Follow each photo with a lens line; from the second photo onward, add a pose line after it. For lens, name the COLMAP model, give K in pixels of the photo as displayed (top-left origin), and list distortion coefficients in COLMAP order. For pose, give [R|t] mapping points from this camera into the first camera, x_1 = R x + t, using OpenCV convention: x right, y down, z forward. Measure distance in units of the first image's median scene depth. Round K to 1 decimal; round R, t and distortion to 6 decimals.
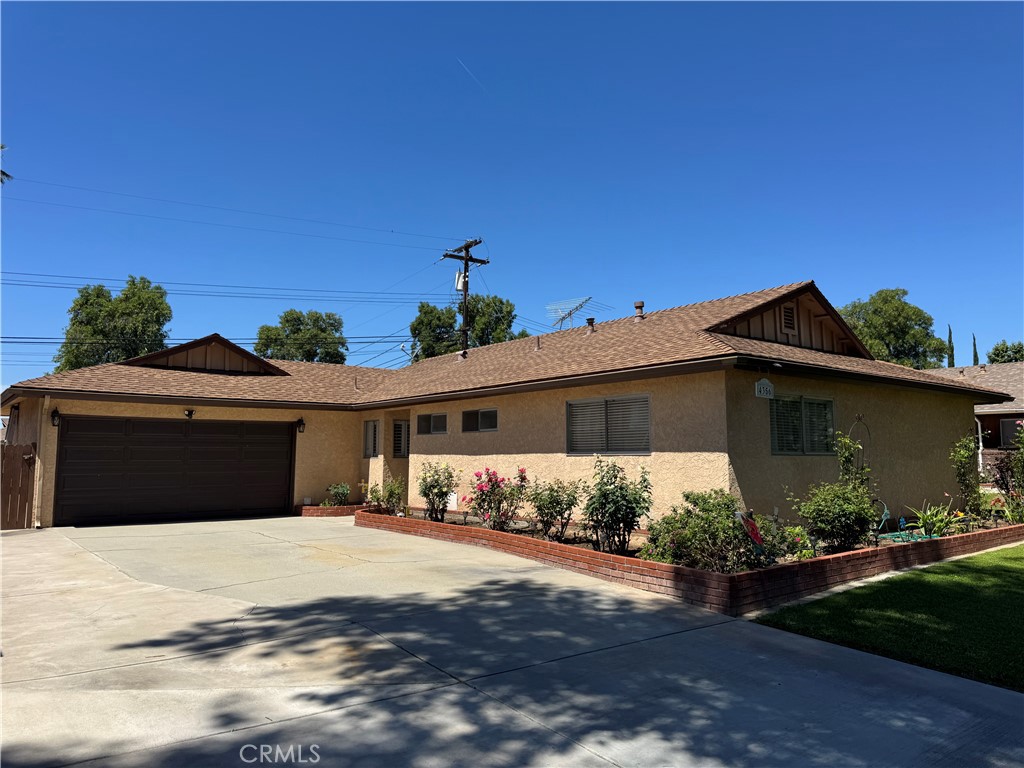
lens RADIAL K [[720.5, 0, 512.0], [0, 720.5, 384.0], [0, 0, 1]] dist [0.108605, -0.167231]
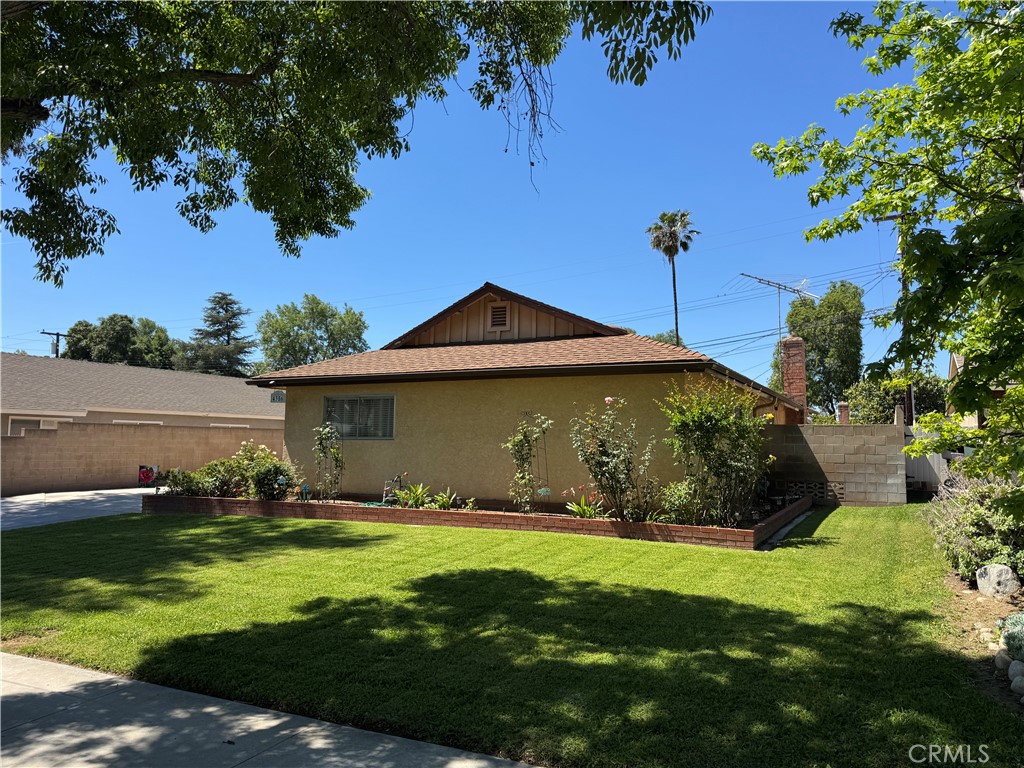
lens RADIAL K [[720.5, 0, 512.0], [0, 720.5, 384.0], [0, 0, 1]] dist [0.108605, -0.167231]
pose [[0.434124, -0.075829, -0.897656, 1.075970], [0.083275, 0.995562, -0.043826, 0.050558], [0.896996, -0.055726, 0.438512, 0.396460]]
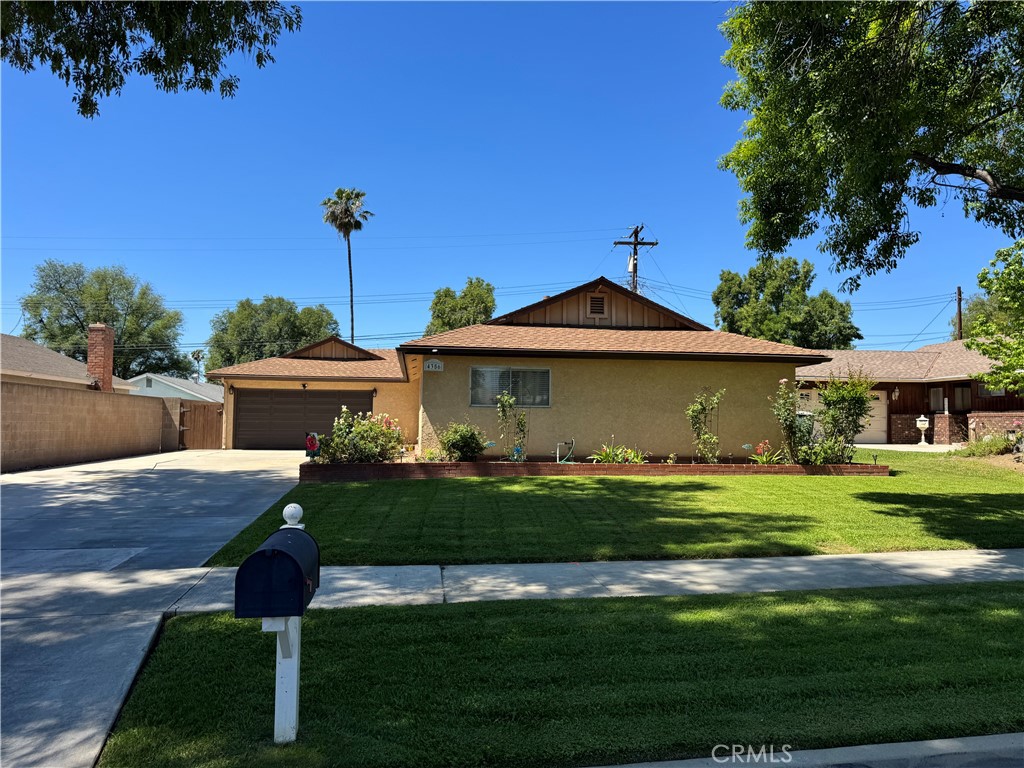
lens RADIAL K [[720.5, 0, 512.0], [0, 720.5, 384.0], [0, 0, 1]] dist [0.108605, -0.167231]
pose [[0.864528, -0.024519, -0.501987, 0.713172], [0.045597, 0.998517, 0.029756, 0.006863], [0.500513, -0.048614, 0.864363, -0.179917]]
